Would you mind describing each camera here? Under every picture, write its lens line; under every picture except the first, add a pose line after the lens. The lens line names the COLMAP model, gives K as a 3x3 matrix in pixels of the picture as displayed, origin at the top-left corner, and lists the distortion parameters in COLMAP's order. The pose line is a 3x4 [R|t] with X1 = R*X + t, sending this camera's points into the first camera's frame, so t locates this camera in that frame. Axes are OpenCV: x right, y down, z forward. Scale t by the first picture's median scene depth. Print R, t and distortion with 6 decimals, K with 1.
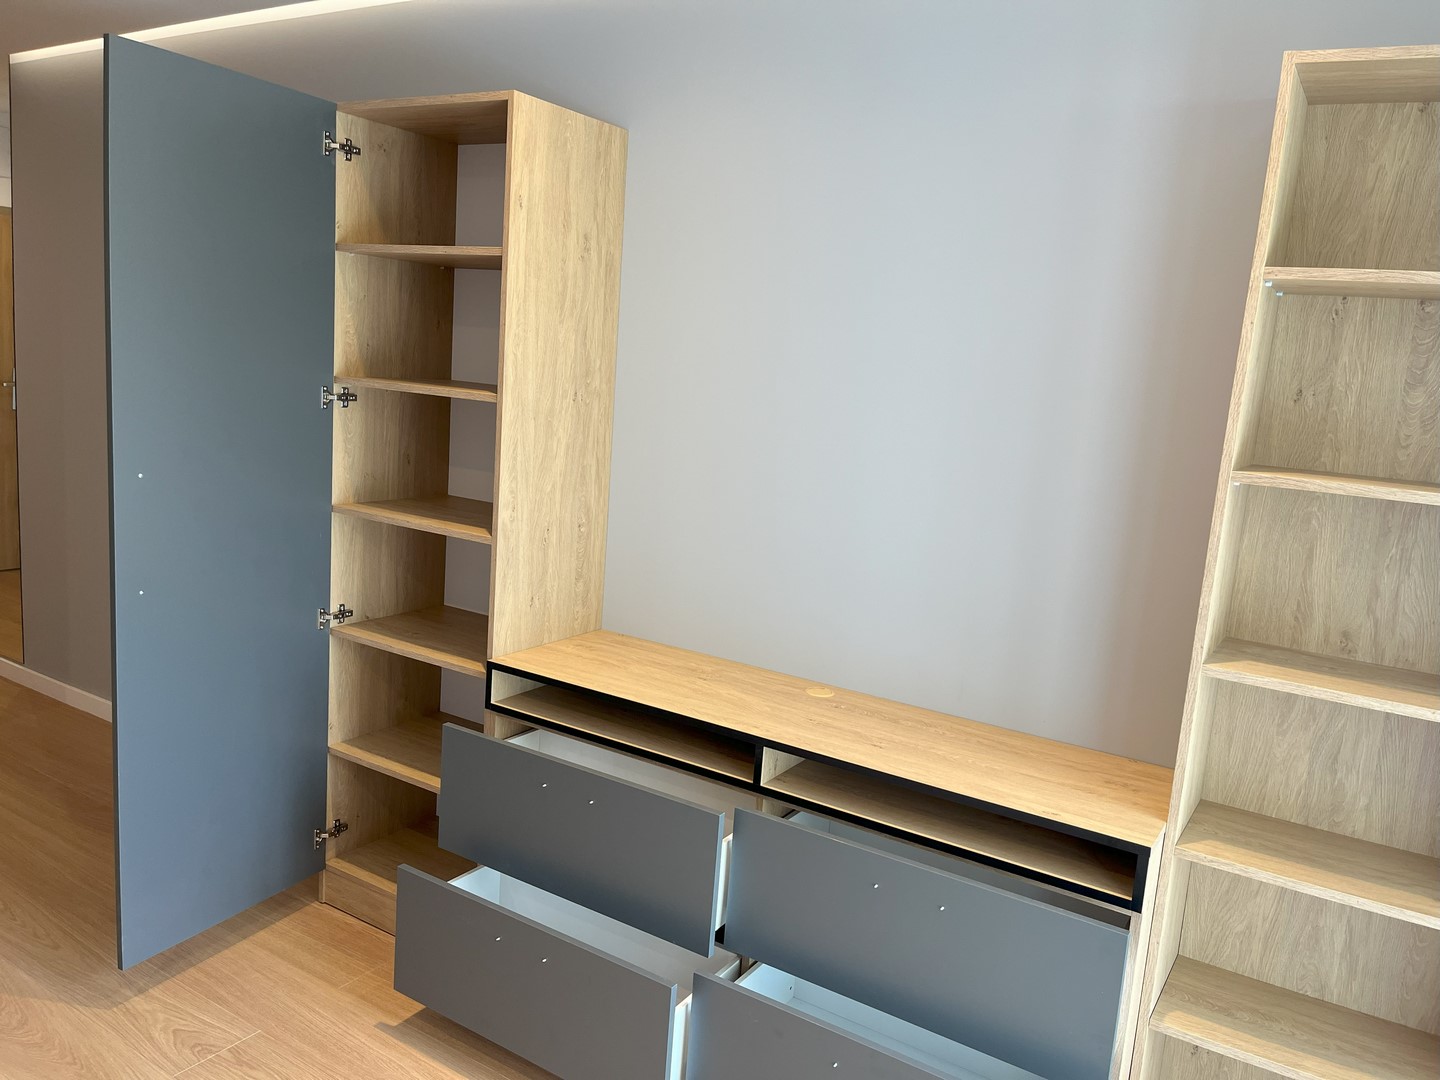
lens RADIAL K [[1092.3, 0, 711.3], [0, 1092.3, 545.4], [0, 0, 1]] dist [0.079728, -0.103771]
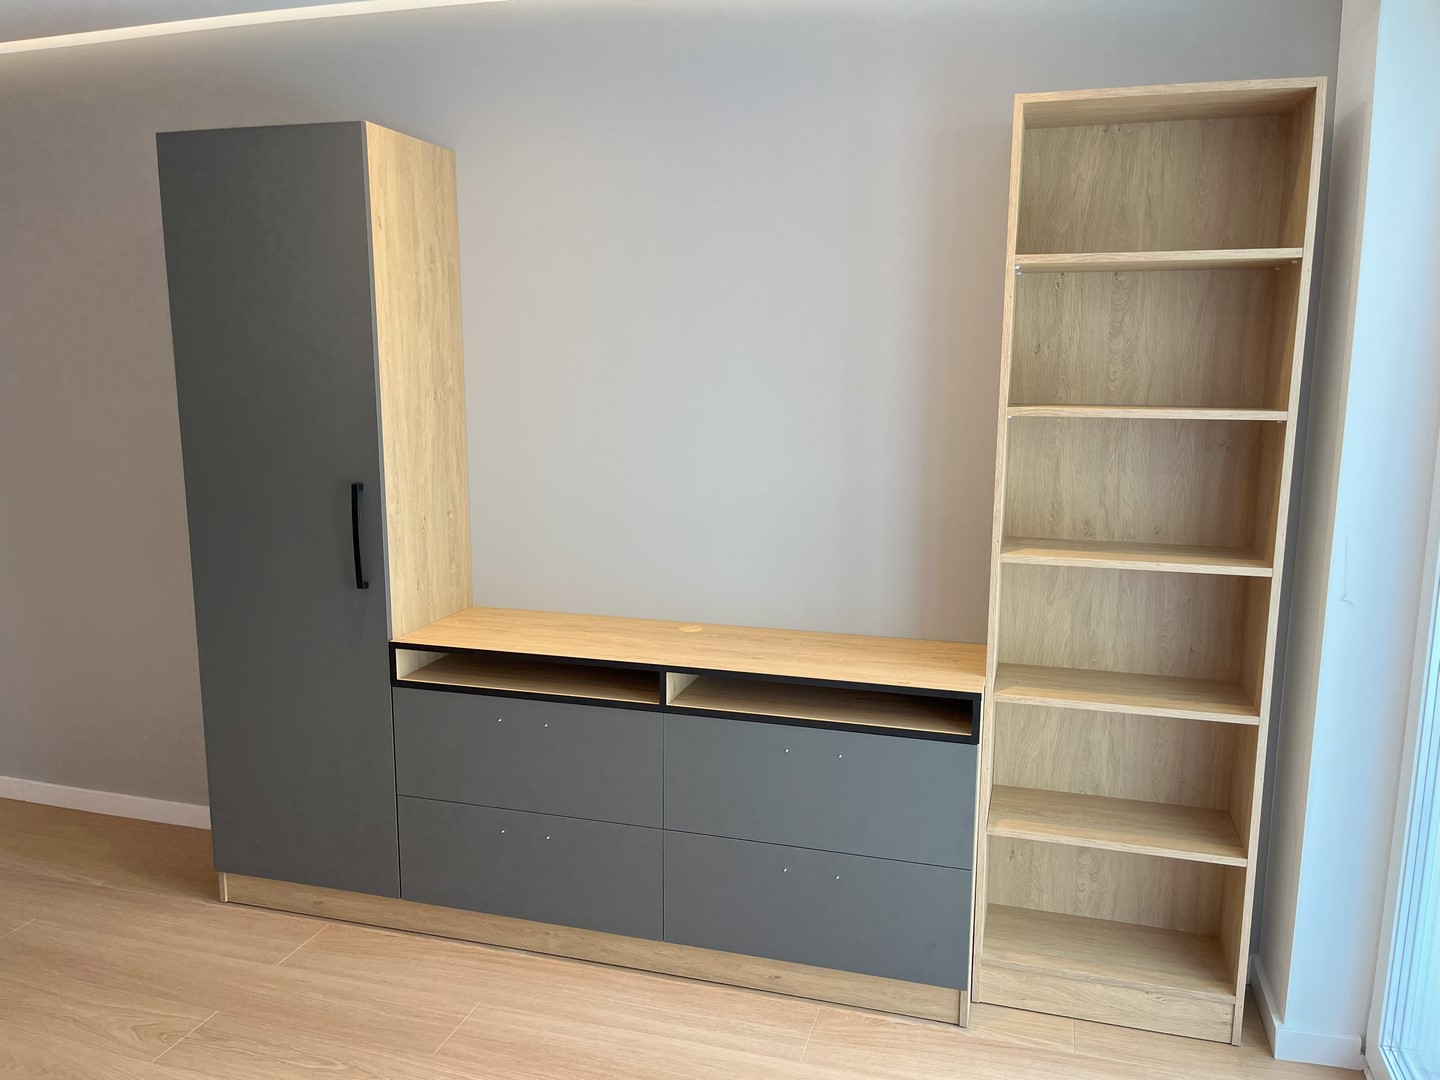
lens RADIAL K [[1076.6, 0, 719.4], [0, 1076.6, 547.0], [0, 0, 1]] dist [0.043760, -0.002291]
pose [[0.963590, -0.113994, 0.241868, -0.164987], [0.110615, 0.993481, 0.027550, 0.021577], [-0.243432, 0.000208, 0.969918, -0.155510]]
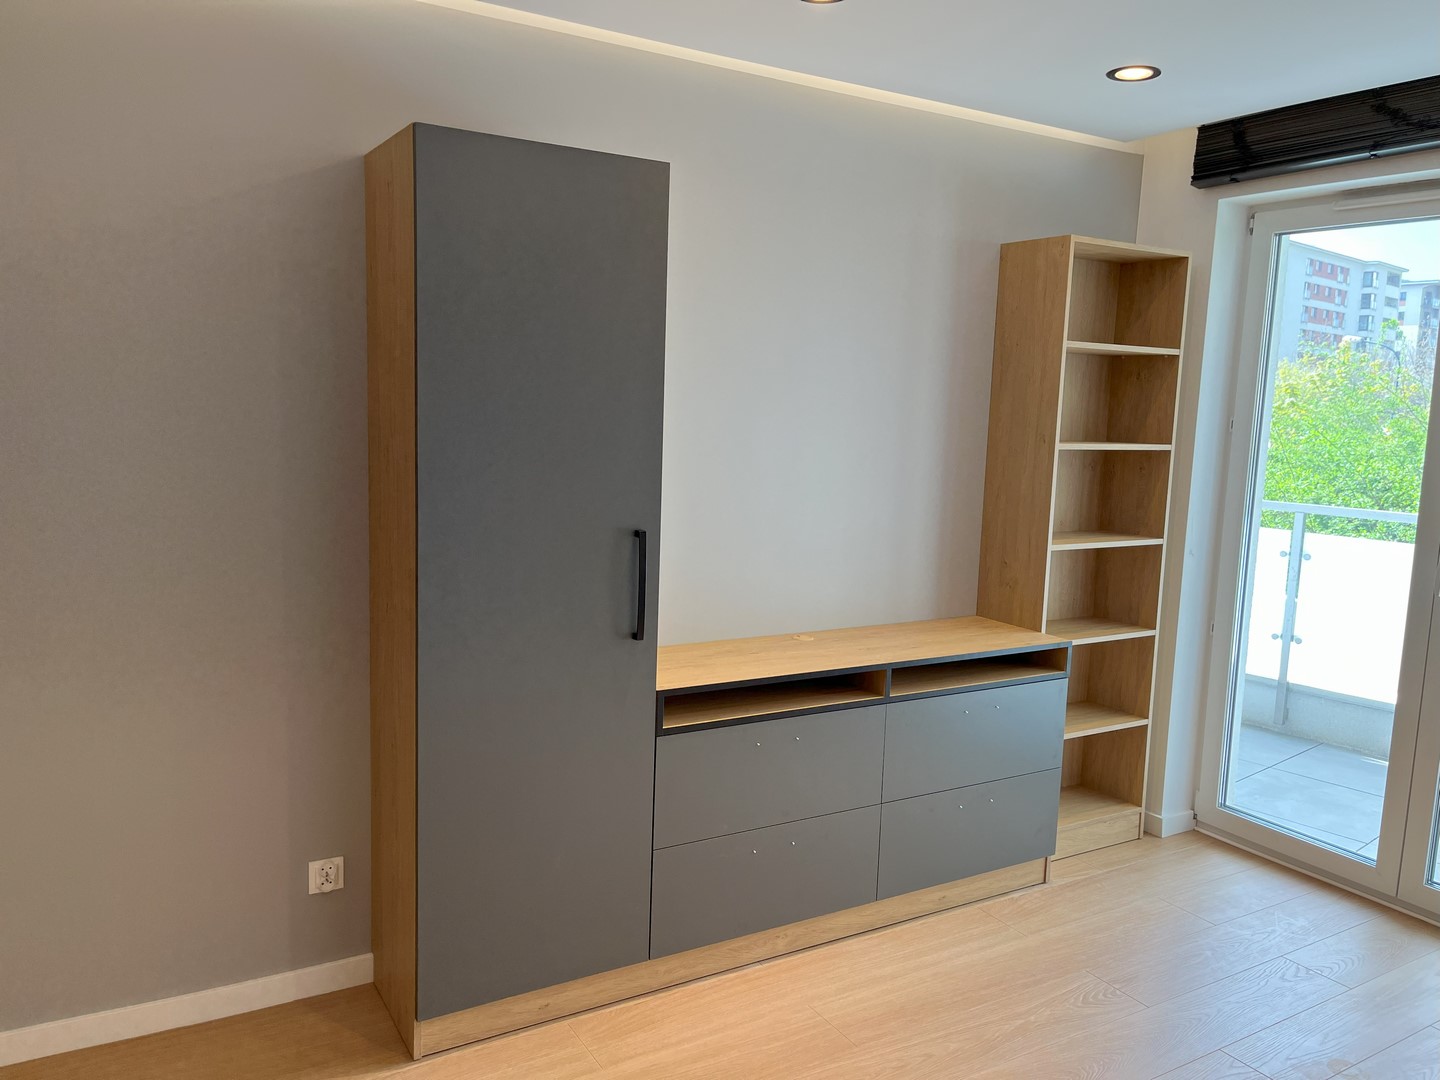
lens RADIAL K [[1092.3, 0, 711.3], [0, 1092.3, 545.4], [0, 0, 1]] dist [0.079728, -0.103771]
pose [[0.471323, -0.175619, 0.864299, -1.253615], [0.153336, 0.981367, 0.115789, -0.171176], [-0.868529, 0.077954, 0.489469, 0.483375]]
